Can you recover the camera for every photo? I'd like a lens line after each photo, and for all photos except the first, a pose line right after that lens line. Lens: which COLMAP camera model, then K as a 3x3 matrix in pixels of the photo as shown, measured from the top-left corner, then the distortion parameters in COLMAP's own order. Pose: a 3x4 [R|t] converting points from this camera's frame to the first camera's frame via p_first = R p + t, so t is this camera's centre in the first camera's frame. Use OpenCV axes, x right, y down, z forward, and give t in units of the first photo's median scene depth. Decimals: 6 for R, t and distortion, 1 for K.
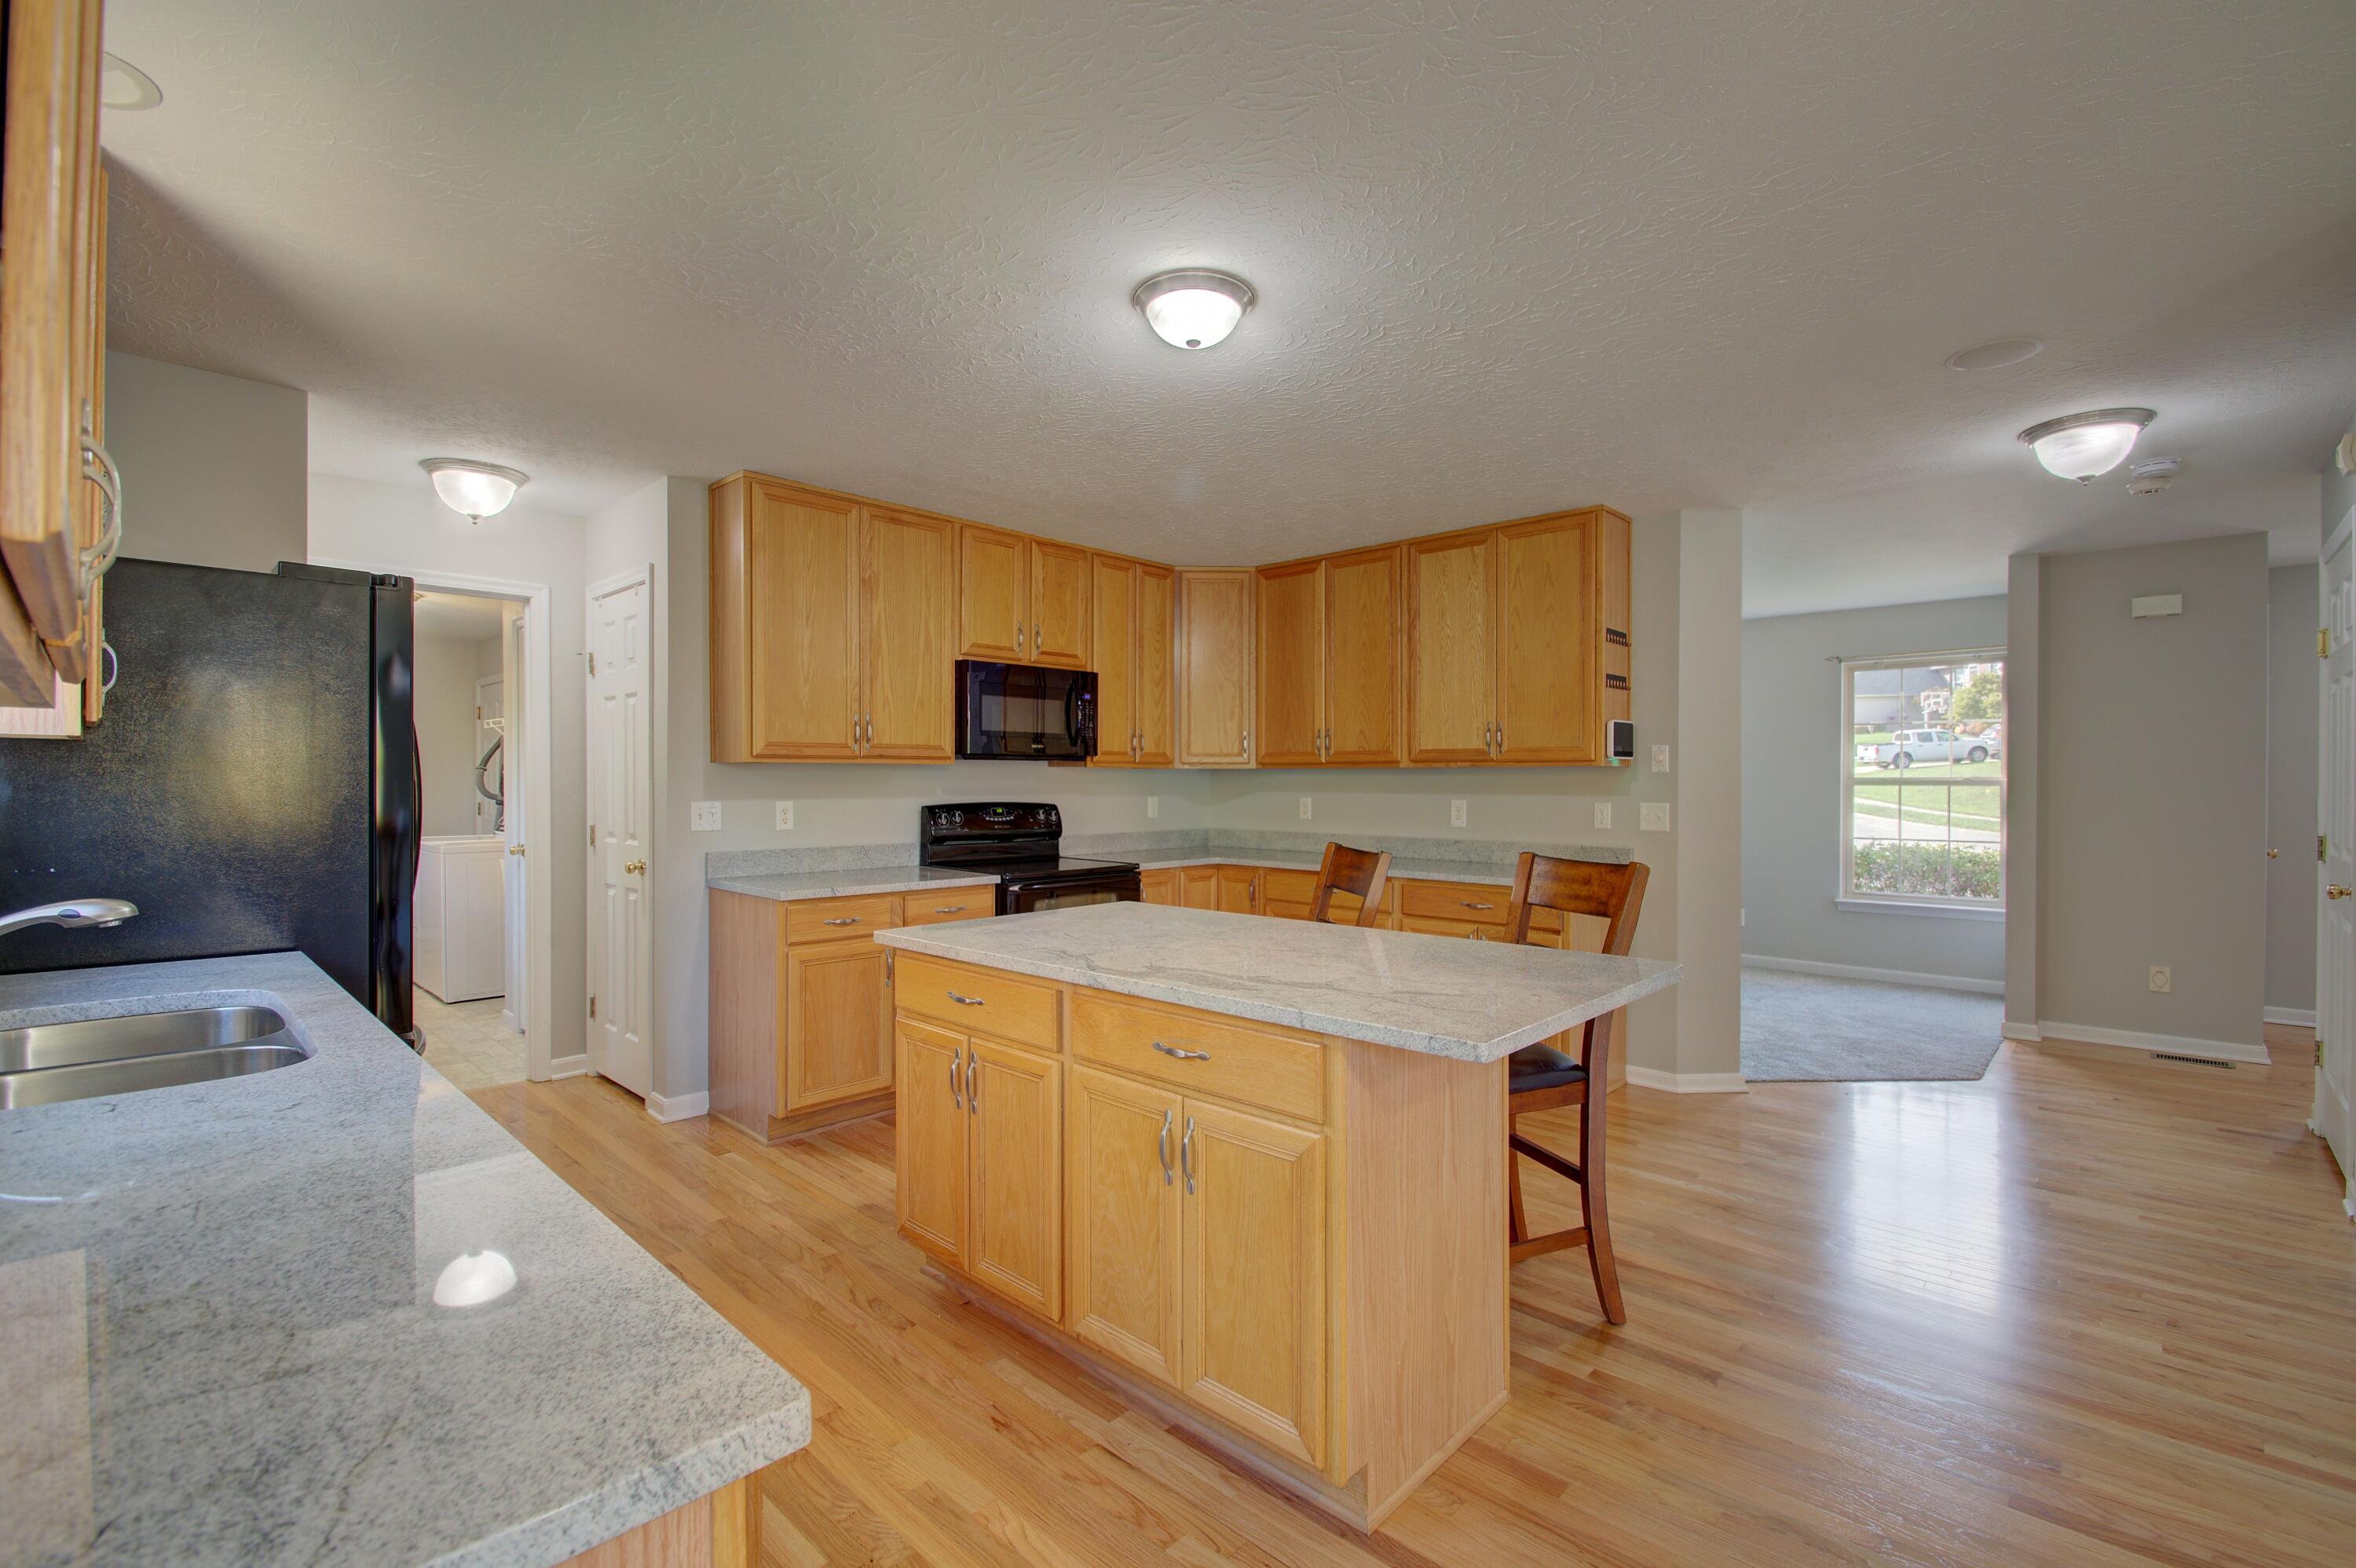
lens RADIAL K [[1035.9, 0, 1171.5], [0, 1035.9, 786.9], [0, 0, 1]] dist [0.000556, 0.000031]
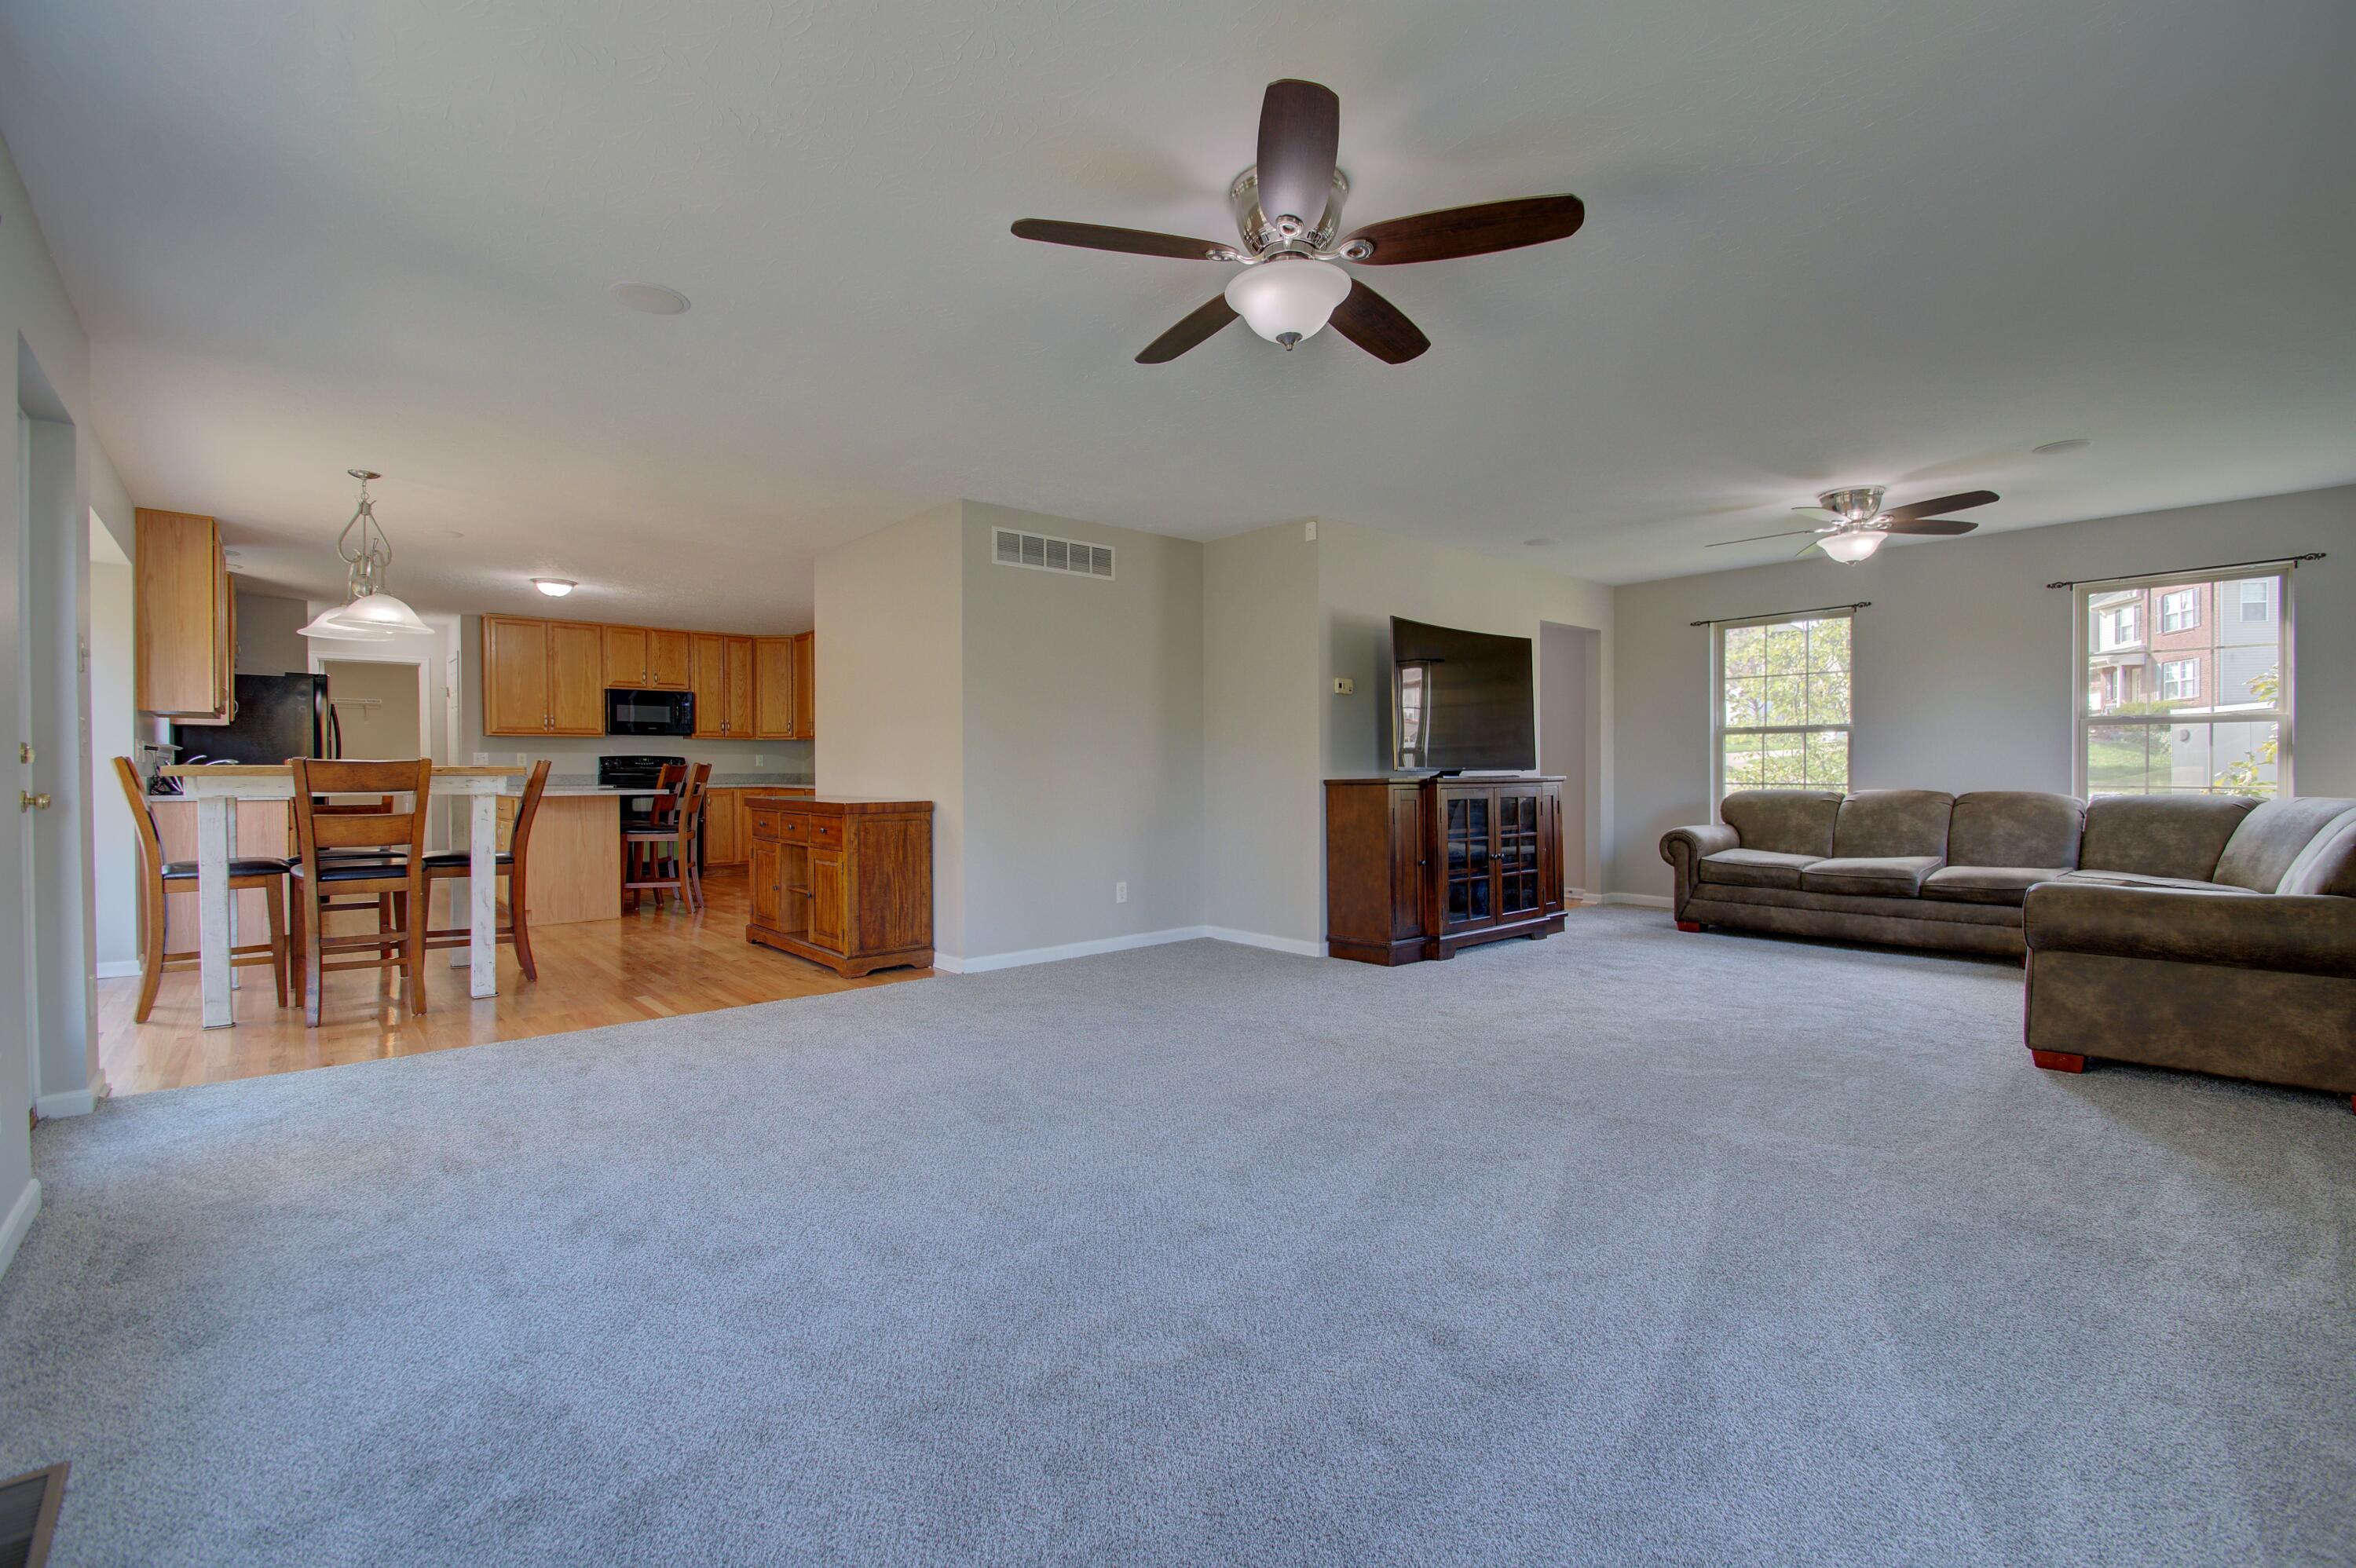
lens RADIAL K [[1035.9, 0, 1169.5], [0, 1035.9, 784.0], [0, 0, 1]] dist [0.000556, 0.000031]
pose [[0.995318, -0.001255, -0.096646, 1.111360], [0.002196, 0.999951, 0.009637, 0.055589], [0.096629, -0.009804, 0.995272, -0.990838]]
